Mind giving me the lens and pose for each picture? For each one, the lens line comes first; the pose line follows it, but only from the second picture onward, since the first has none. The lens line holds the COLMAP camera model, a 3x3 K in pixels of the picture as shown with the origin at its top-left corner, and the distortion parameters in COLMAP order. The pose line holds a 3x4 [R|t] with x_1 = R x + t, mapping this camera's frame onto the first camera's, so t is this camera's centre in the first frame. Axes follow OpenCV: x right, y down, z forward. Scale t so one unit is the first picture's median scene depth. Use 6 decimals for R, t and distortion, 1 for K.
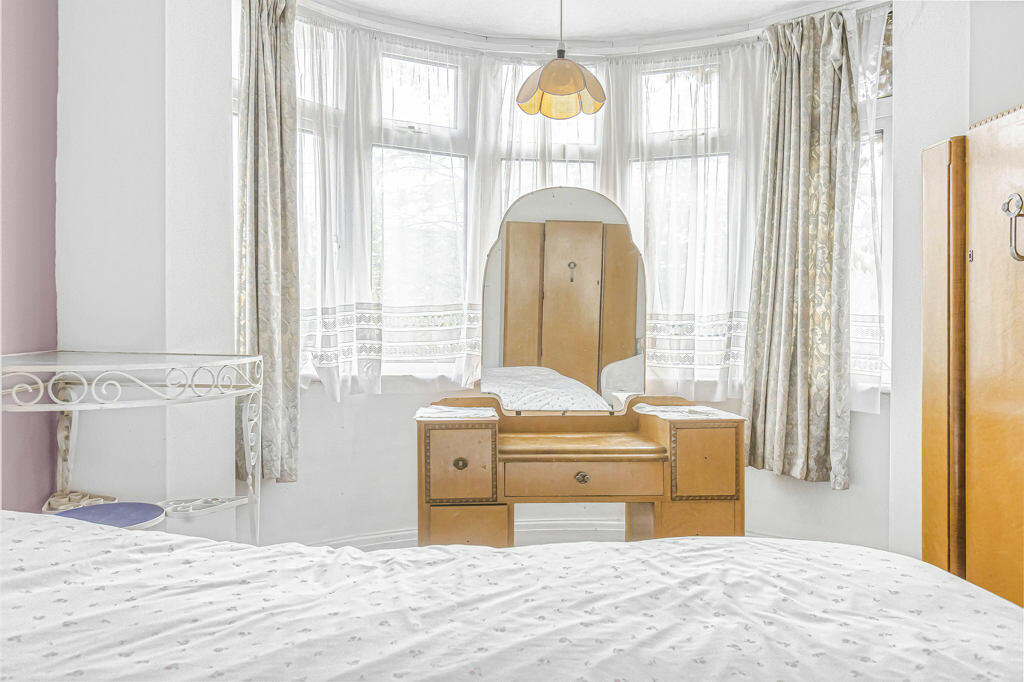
lens RADIAL K [[732.2, 0, 509.5], [0, 732.2, 335.1], [0, 0, 1]] dist [0.002294, 0.001857]
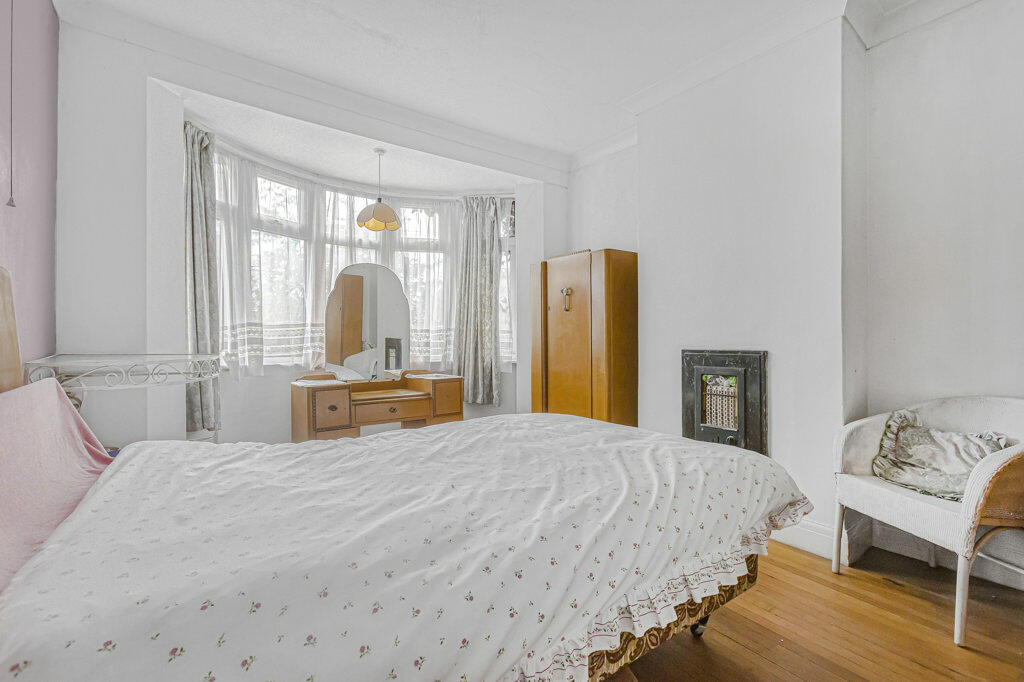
lens RADIAL K [[461.8, 0, 507.5], [0, 461.8, 336.0], [0, 0, 1]] dist [-0.013243, 0.007207]
pose [[0.840250, -0.004950, 0.542177, -0.288957], [0.008991, 0.999948, -0.004805, -0.002195], [-0.542125, 0.008912, 0.840251, -0.220986]]
